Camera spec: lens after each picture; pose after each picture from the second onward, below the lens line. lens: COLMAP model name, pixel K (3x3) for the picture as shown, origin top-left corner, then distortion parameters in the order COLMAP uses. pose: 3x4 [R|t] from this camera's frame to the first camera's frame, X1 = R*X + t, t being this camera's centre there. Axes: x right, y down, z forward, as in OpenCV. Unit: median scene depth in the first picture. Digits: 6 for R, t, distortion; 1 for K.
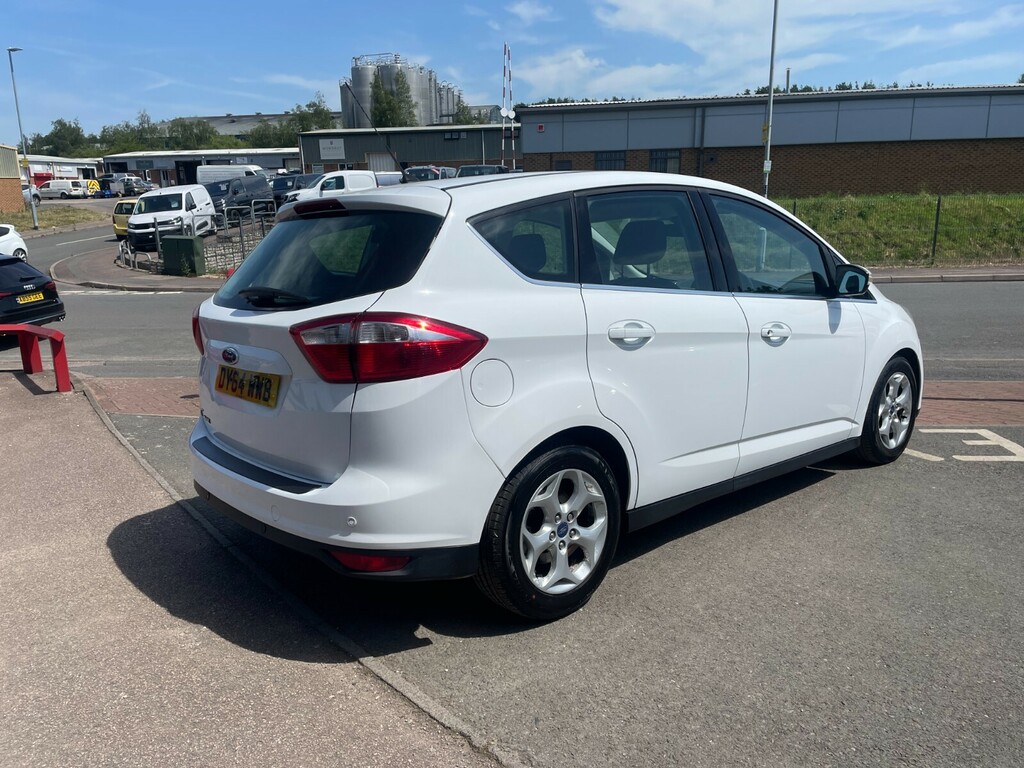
lens RADIAL K [[779.2, 0, 512.0], [0, 779.2, 384.0], [0, 0, 1]] dist [0.092699, -0.117429]
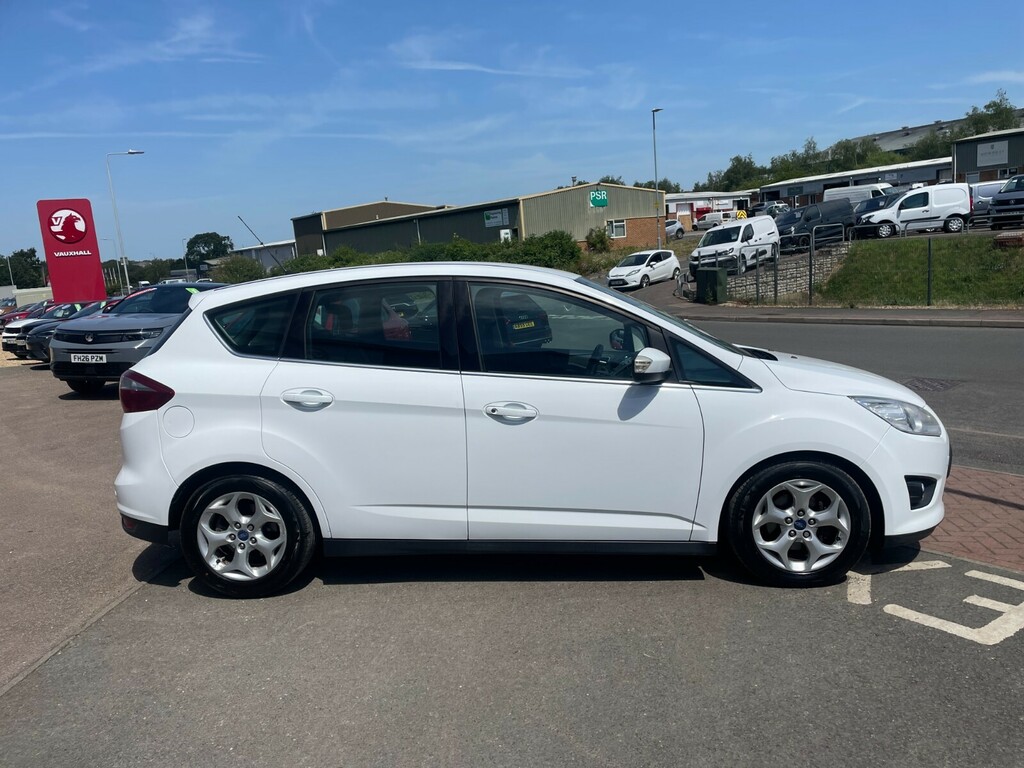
lens RADIAL K [[779.2, 0, 512.0], [0, 779.2, 384.0], [0, 0, 1]] dist [0.092699, -0.117429]
pose [[0.698283, 0.088545, -0.710324, 0.103346], [-0.104372, 0.994309, 0.021342, -0.012011], [0.708172, 0.059236, 0.703551, 0.025958]]
